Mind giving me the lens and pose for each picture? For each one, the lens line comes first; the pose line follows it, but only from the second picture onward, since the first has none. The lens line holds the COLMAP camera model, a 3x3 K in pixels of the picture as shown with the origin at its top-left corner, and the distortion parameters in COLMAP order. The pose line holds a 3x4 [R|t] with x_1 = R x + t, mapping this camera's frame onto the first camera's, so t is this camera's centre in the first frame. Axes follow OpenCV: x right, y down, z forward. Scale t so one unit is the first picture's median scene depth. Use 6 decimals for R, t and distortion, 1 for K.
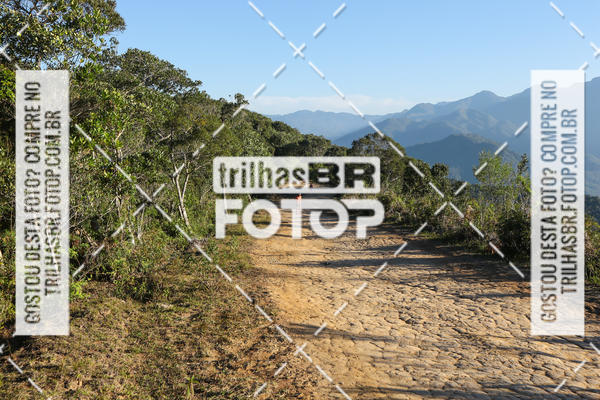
lens RADIAL K [[564.3, 0, 300.8], [0, 564.3, 199.9], [0, 0, 1]] dist [-0.002077, 0.135595]
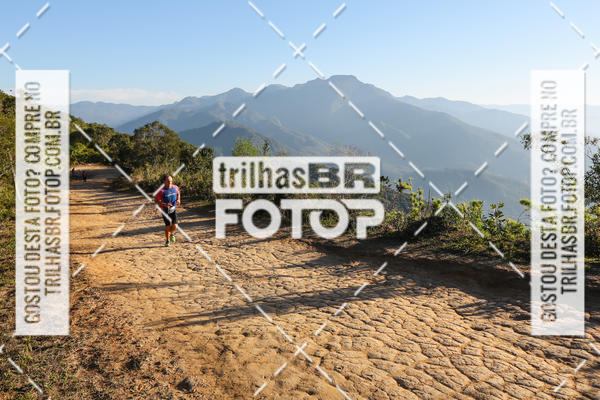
lens RADIAL K [[442.5, 0, 298.8], [0, 442.5, 199.8], [0, 0, 1]] dist [-0.032690, 0.086082]
pose [[0.902082, -0.084133, 0.423284, -0.023143], [0.058697, 0.995618, 0.072800, -0.018332], [-0.427554, -0.040826, 0.903068, -0.084512]]
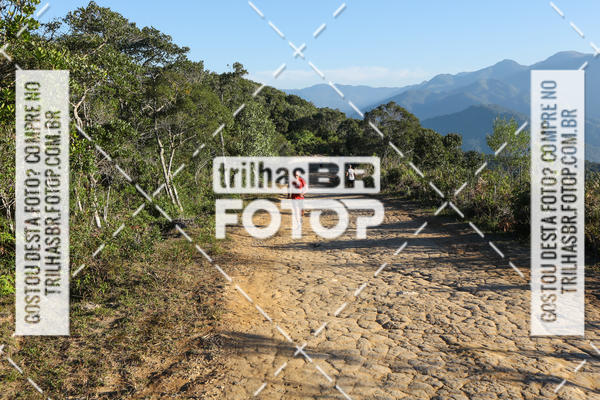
lens RADIAL K [[564.3, 0, 300.8], [0, 564.3, 199.9], [0, 0, 1]] dist [-0.002077, 0.135595]
pose [[0.999340, -0.014246, -0.033423, 0.100193], [0.015721, 0.998895, 0.044287, 0.002318], [0.032755, -0.044783, 0.998460, 0.213992]]
